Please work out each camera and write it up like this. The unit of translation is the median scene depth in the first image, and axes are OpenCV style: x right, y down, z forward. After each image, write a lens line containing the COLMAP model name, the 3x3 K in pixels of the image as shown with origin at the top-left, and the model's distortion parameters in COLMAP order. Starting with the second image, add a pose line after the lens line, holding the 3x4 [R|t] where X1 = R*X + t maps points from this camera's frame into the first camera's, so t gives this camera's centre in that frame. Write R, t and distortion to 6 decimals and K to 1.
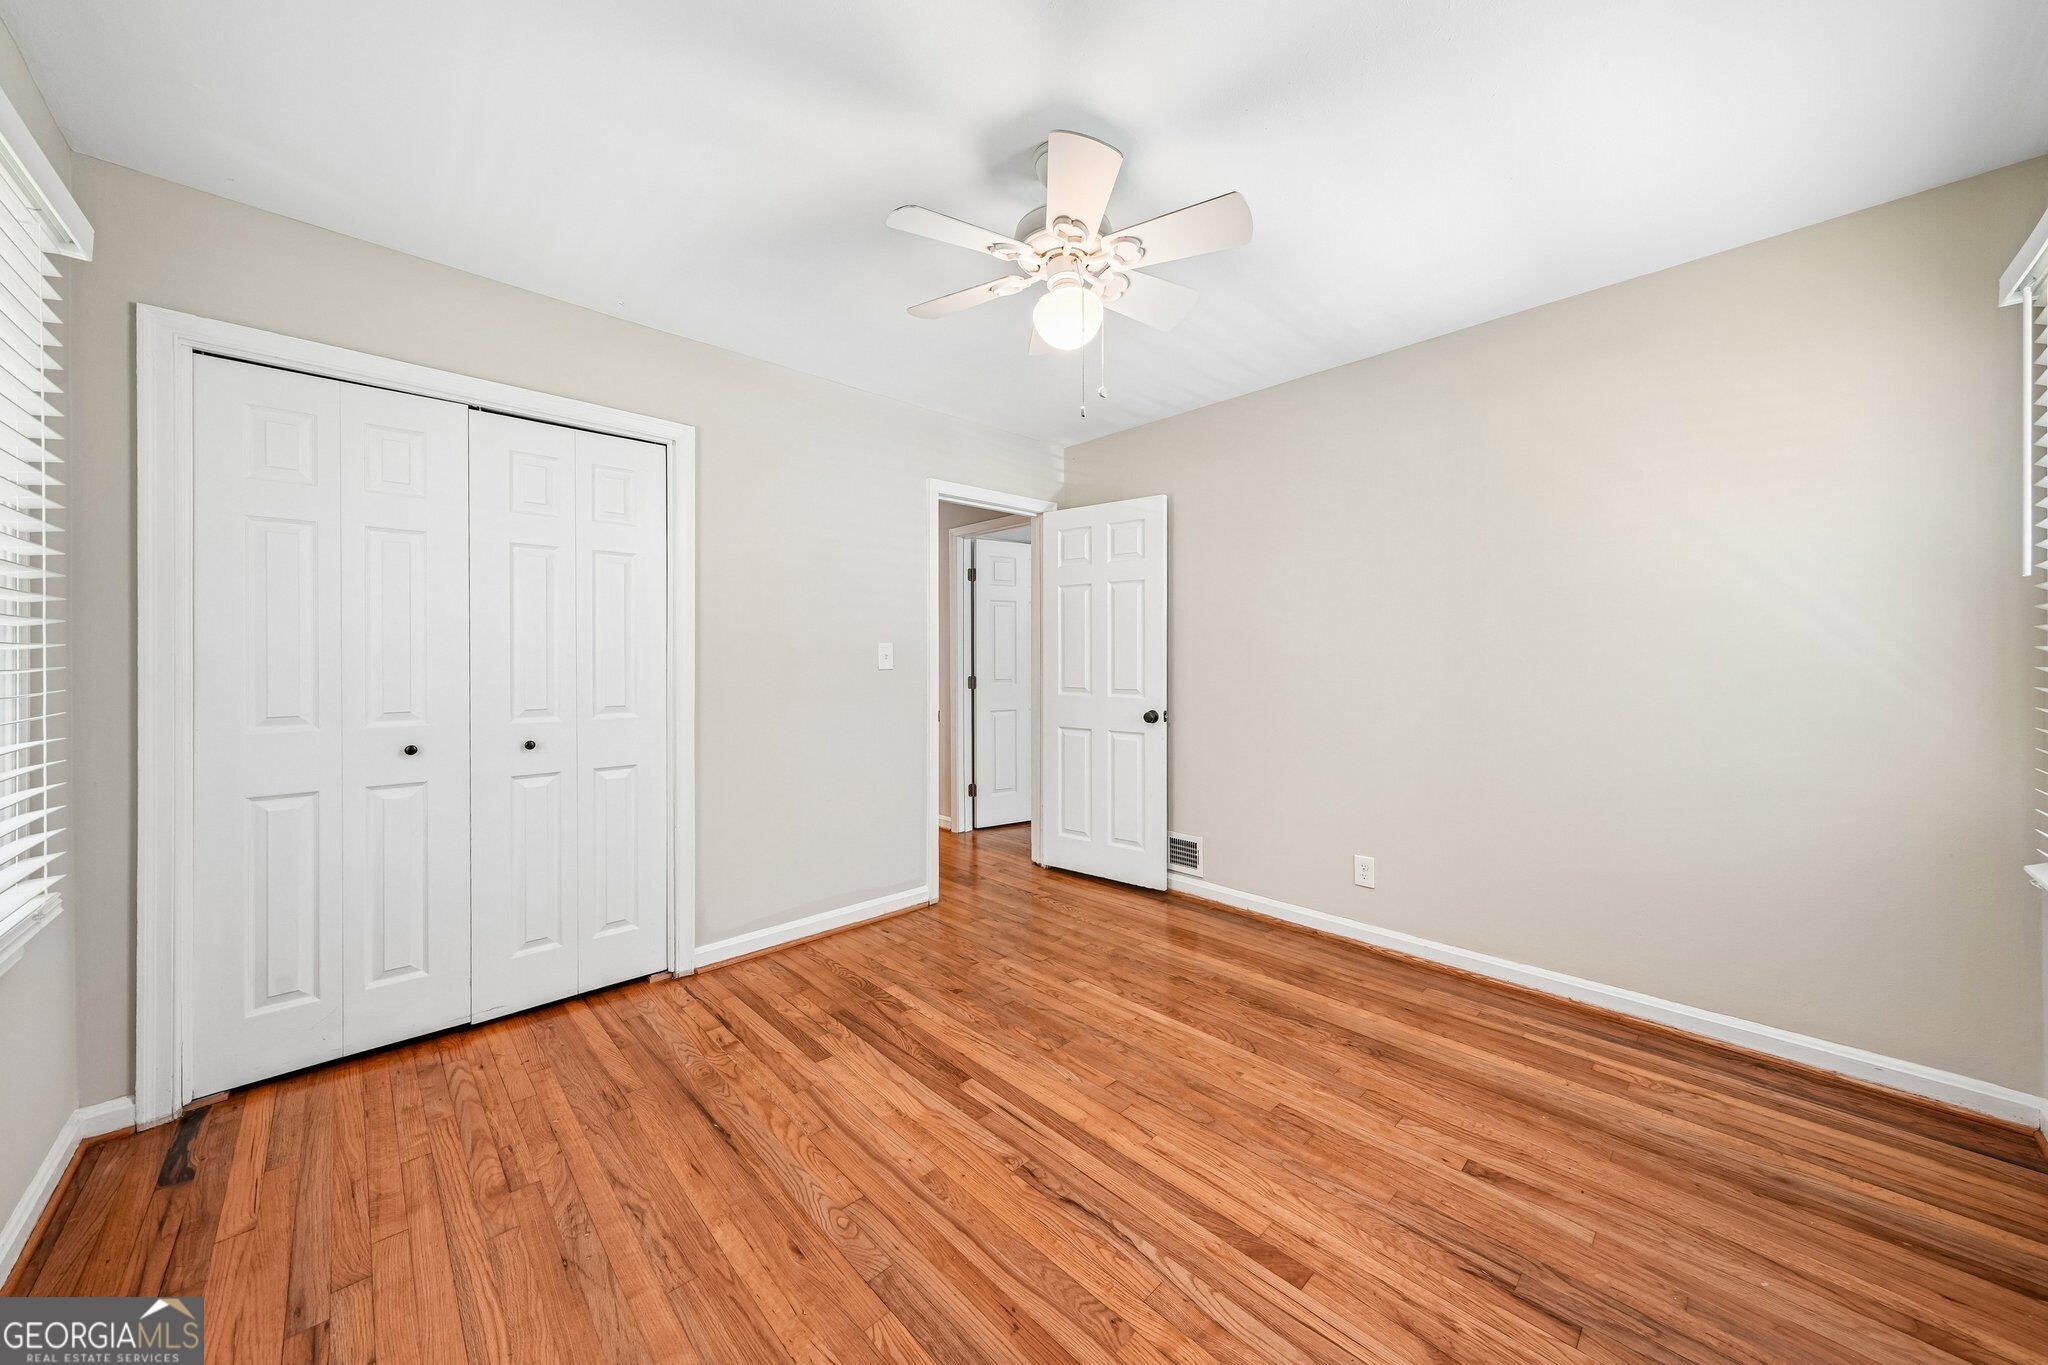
lens RADIAL K [[713.2, 0, 1024.3], [0, 713.2, 661.9], [0, 0, 1]] dist [0.003198, 0.000124]
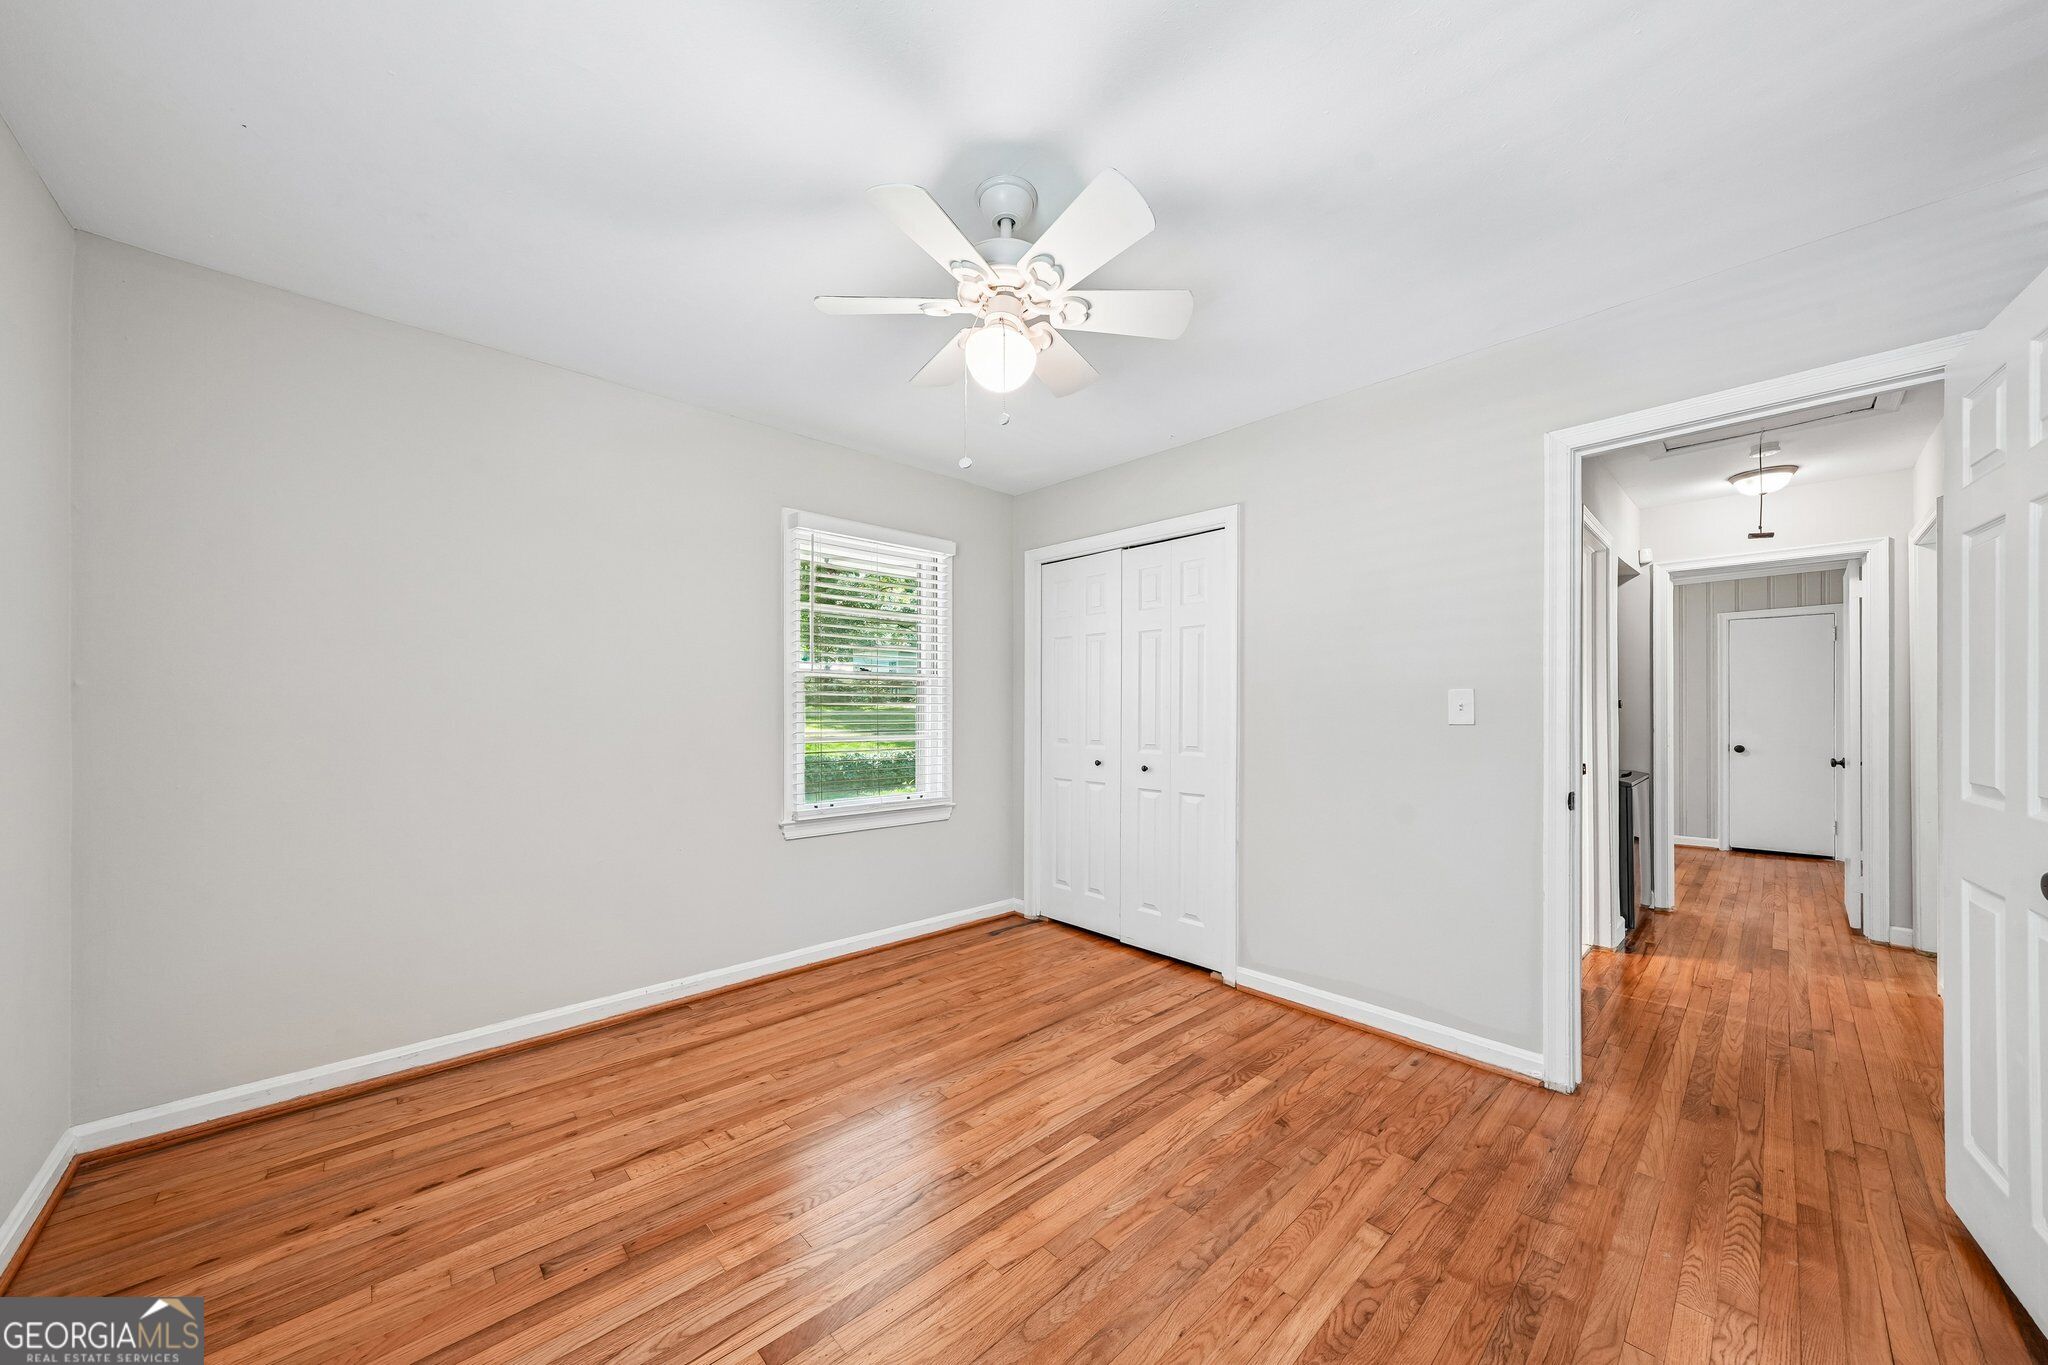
lens RADIAL K [[713.2, 0, 1025.9], [0, 713.2, 713.3], [0, 0, 1]] dist [0.003198, 0.000124]
pose [[-0.009523, 0.006237, -0.999935, 0.789635], [-0.006477, 0.999959, 0.006299, -0.003882], [0.999934, 0.006537, -0.009482, 0.796196]]
